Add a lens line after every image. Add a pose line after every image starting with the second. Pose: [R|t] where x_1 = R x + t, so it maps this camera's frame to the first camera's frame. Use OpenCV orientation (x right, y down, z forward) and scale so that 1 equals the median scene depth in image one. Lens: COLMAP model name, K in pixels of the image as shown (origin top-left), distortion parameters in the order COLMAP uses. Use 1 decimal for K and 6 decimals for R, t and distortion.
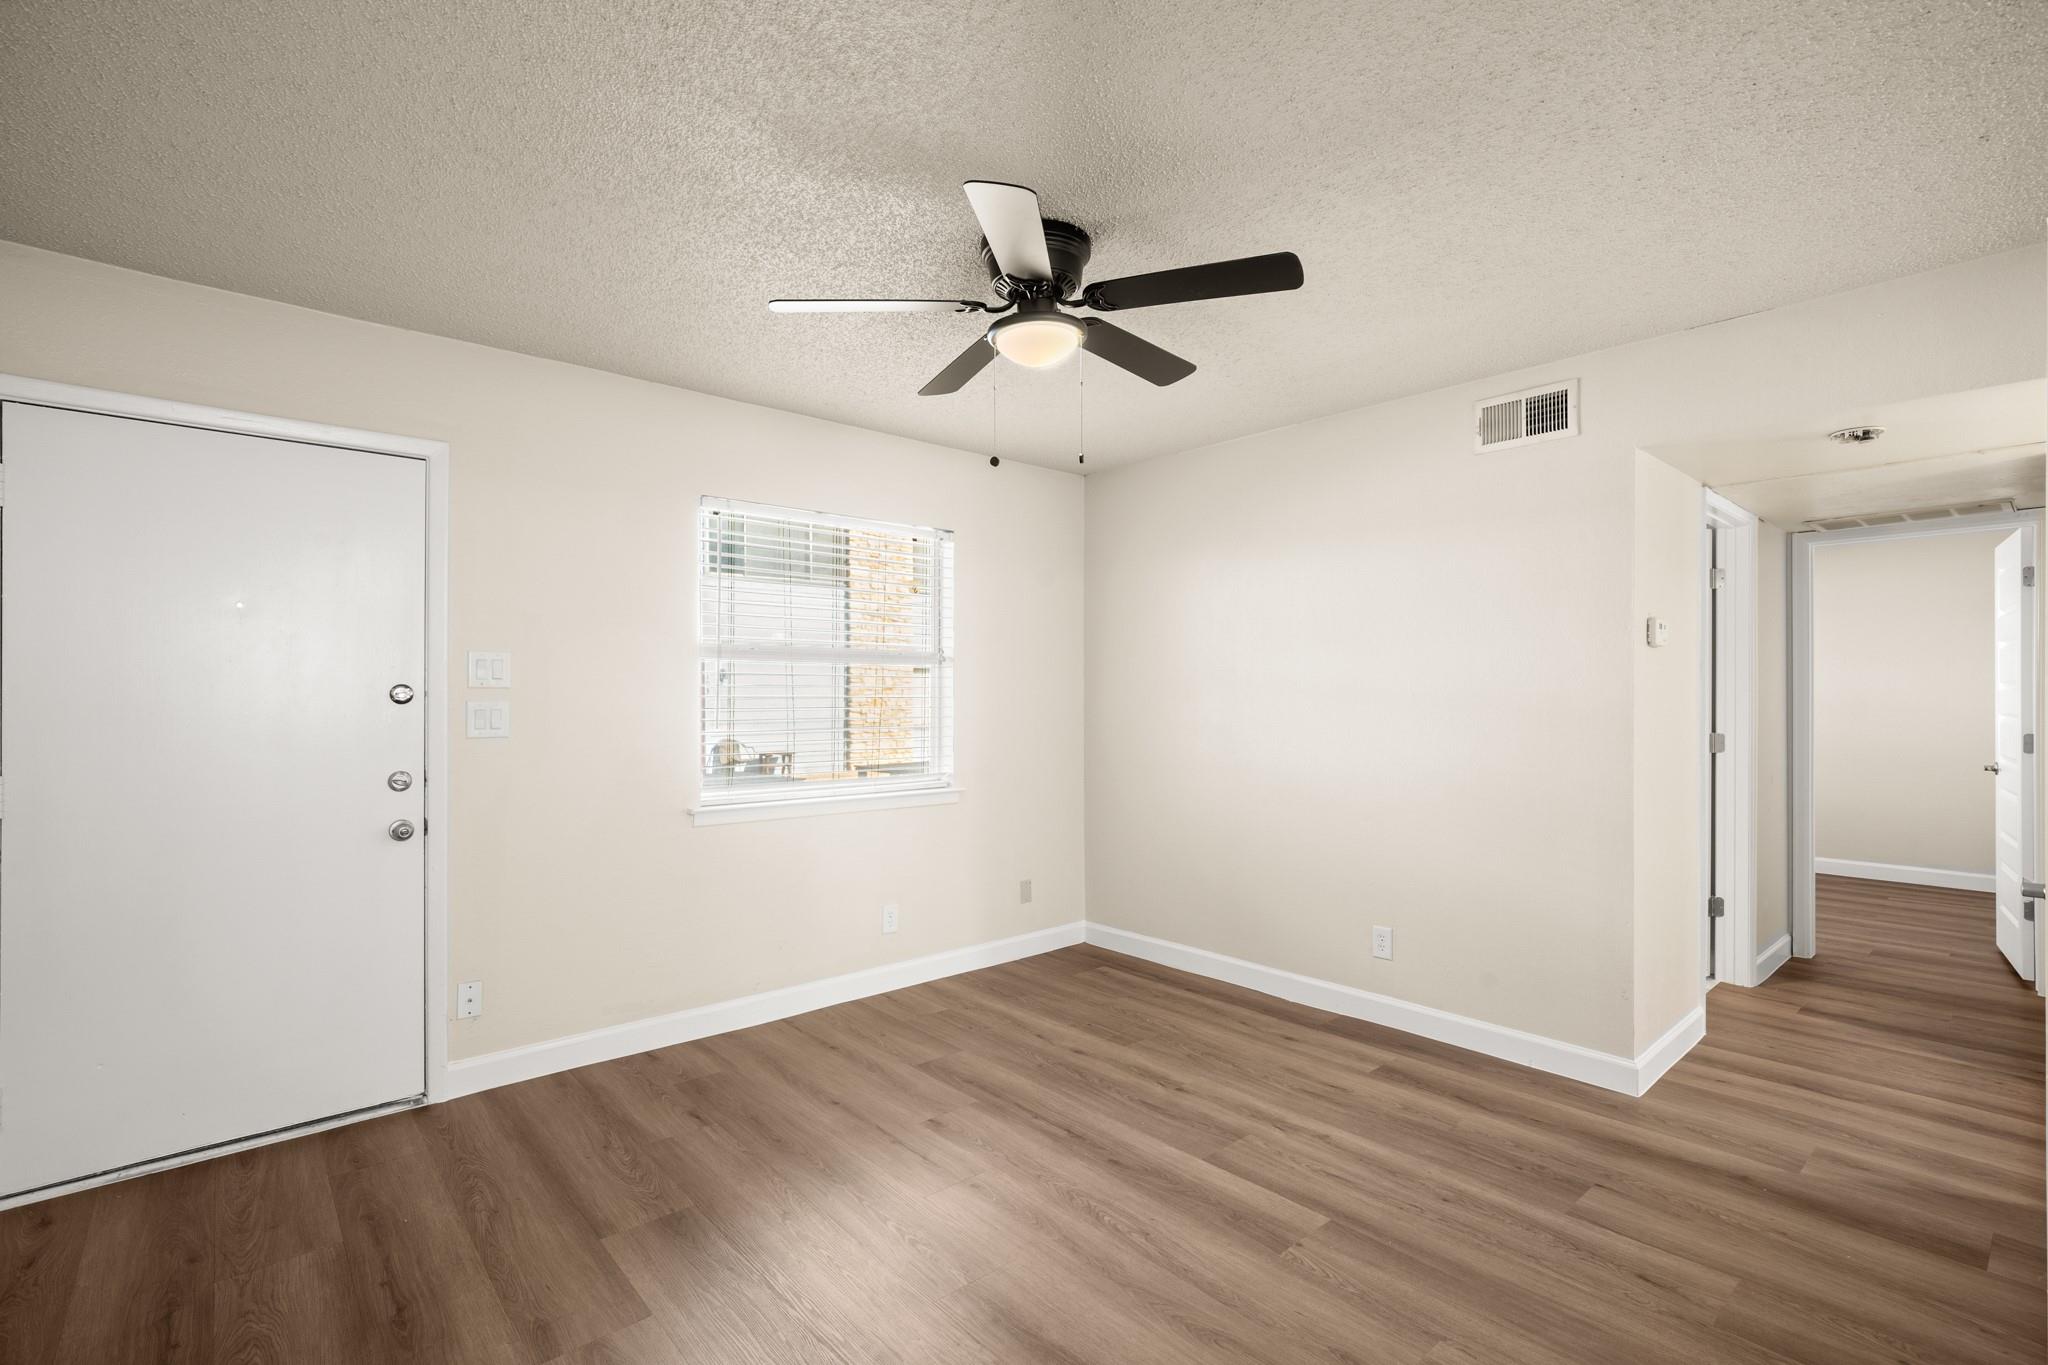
lens RADIAL K [[935.6, 0, 1035.3], [0, 935.6, 684.0], [0, 0, 1]] dist [-0.013383, 0.006817]
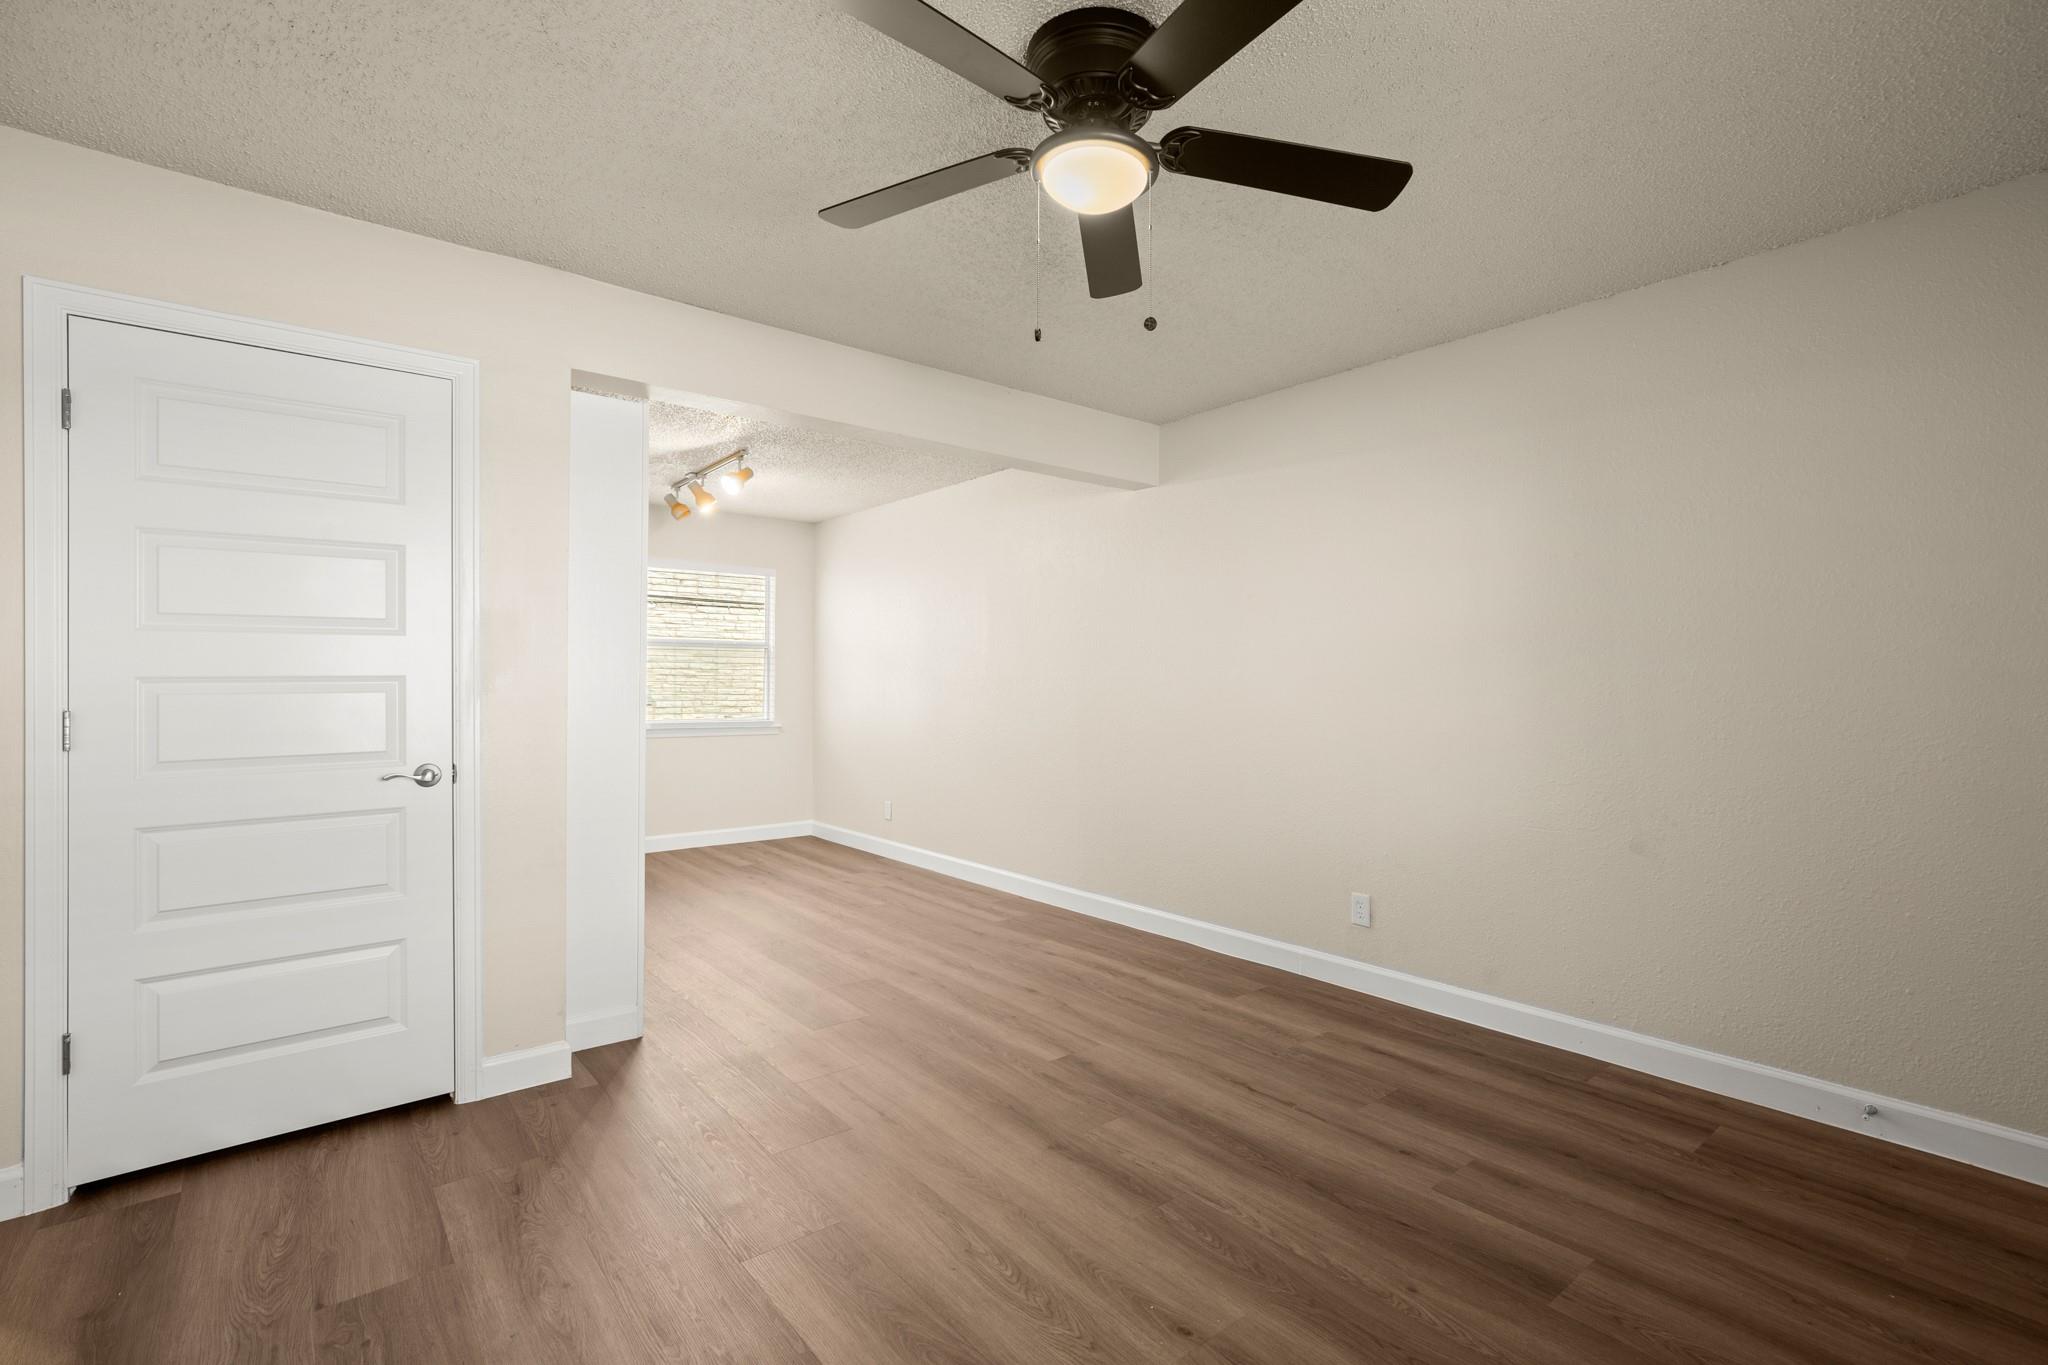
lens RADIAL K [[935.6, 0, 1035.3], [0, 935.6, 684.0], [0, 0, 1]] dist [-0.013383, 0.006817]
pose [[-0.999681, 0.002687, 0.025111, 0.031331], [0.002726, 0.999995, 0.001516, 0.027028], [-0.025107, 0.001583, -0.999684, 1.291477]]
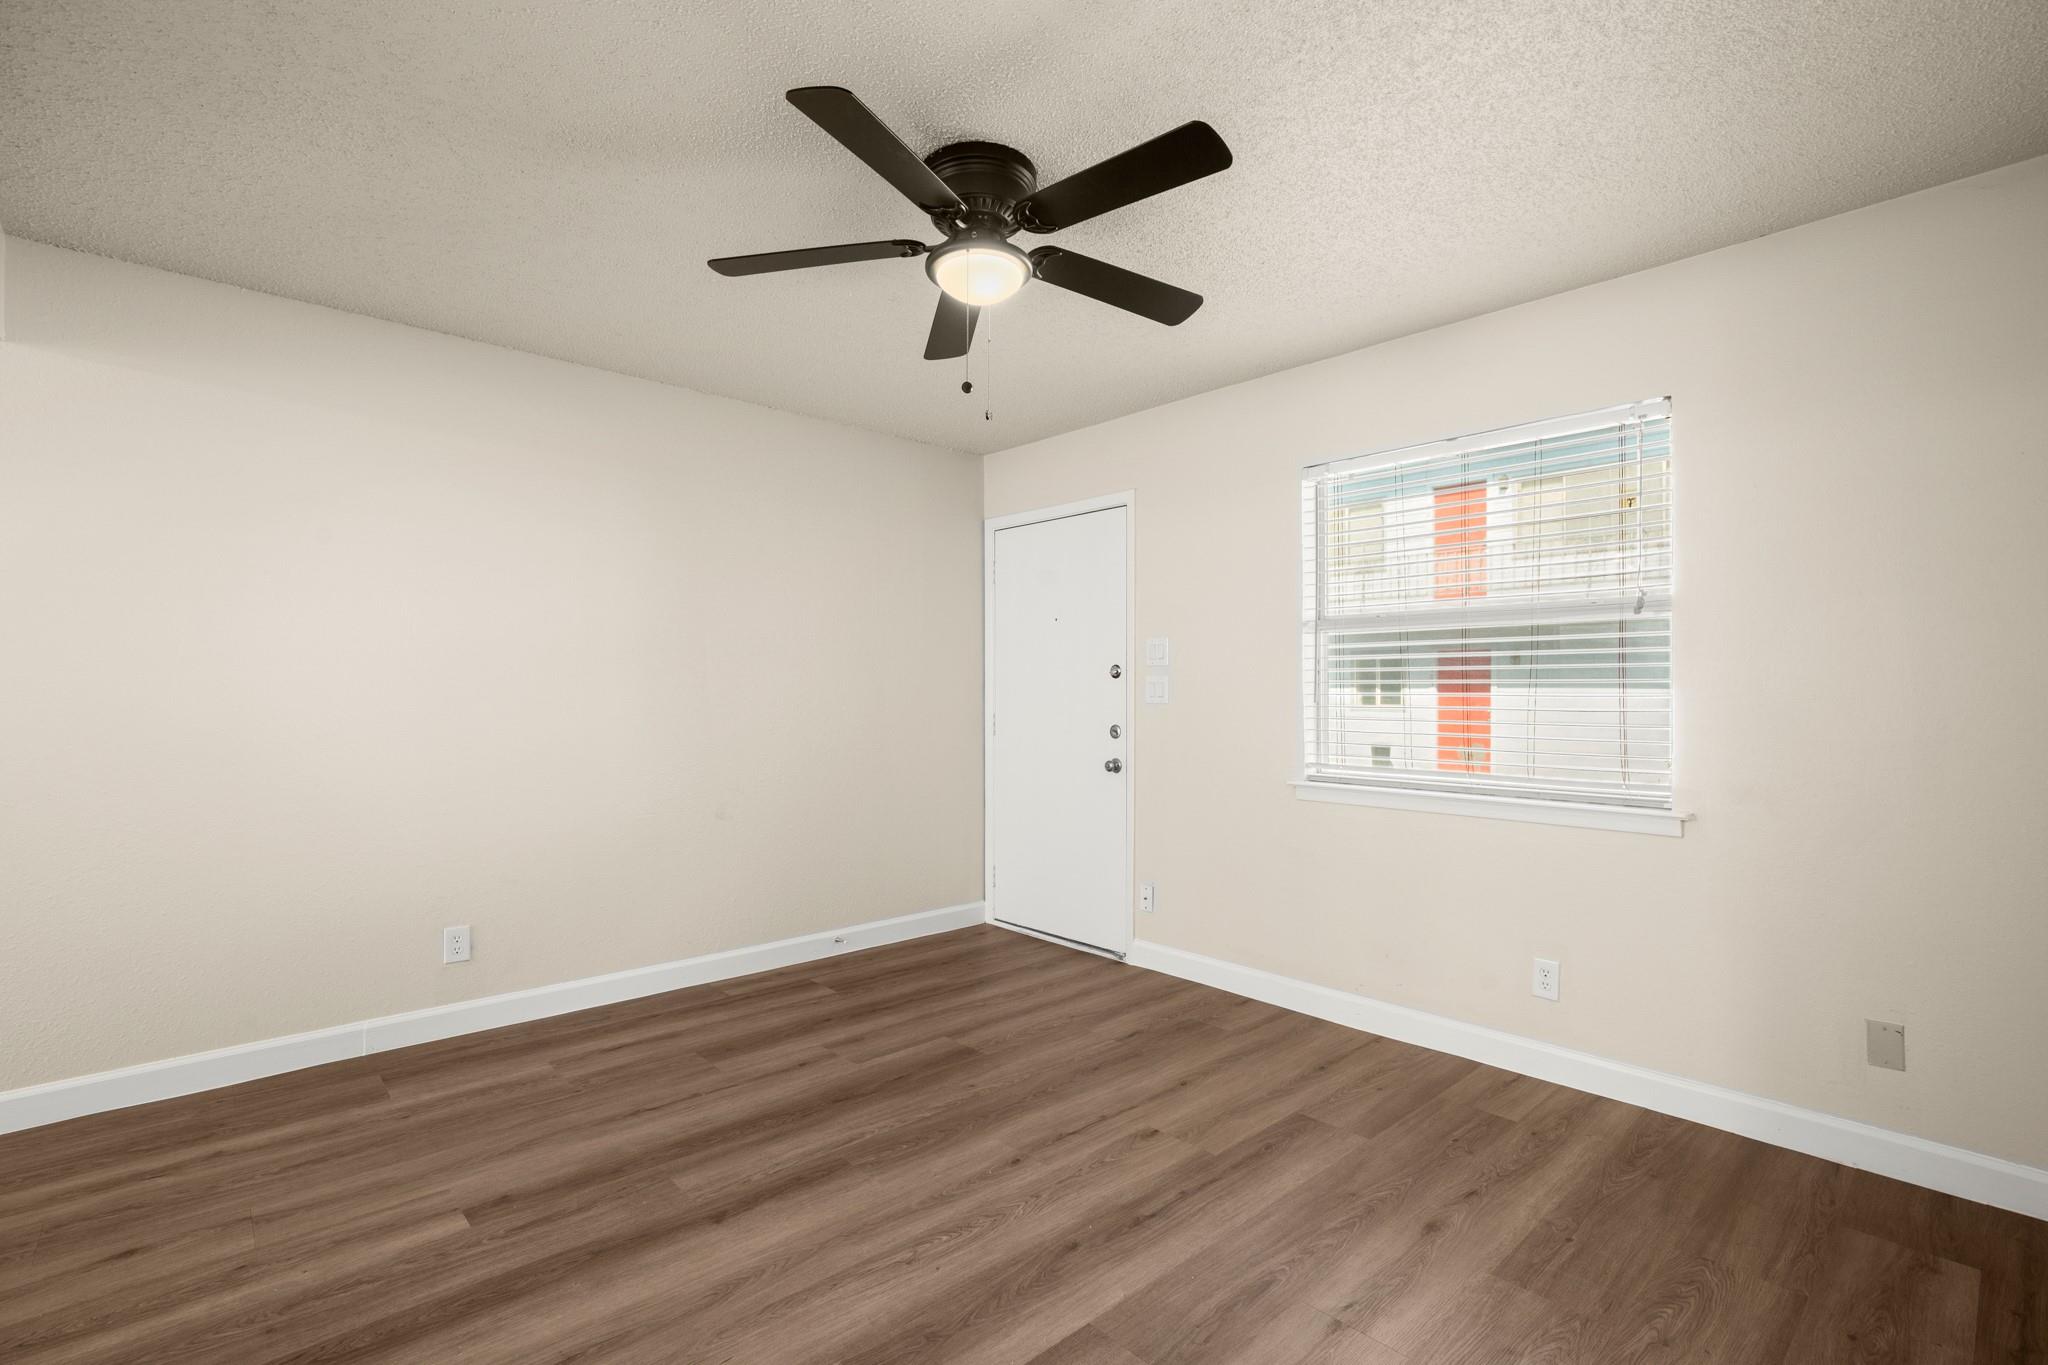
lens RADIAL K [[935.6, 0, 1035.3], [0, 935.6, 684.0], [0, 0, 1]] dist [-0.013383, 0.006817]
pose [[0.023868, -0.008644, -0.999678, 0.681956], [0.008455, 0.999929, -0.008445, 0.038352], [0.999679, -0.008251, 0.023940, 0.751031]]
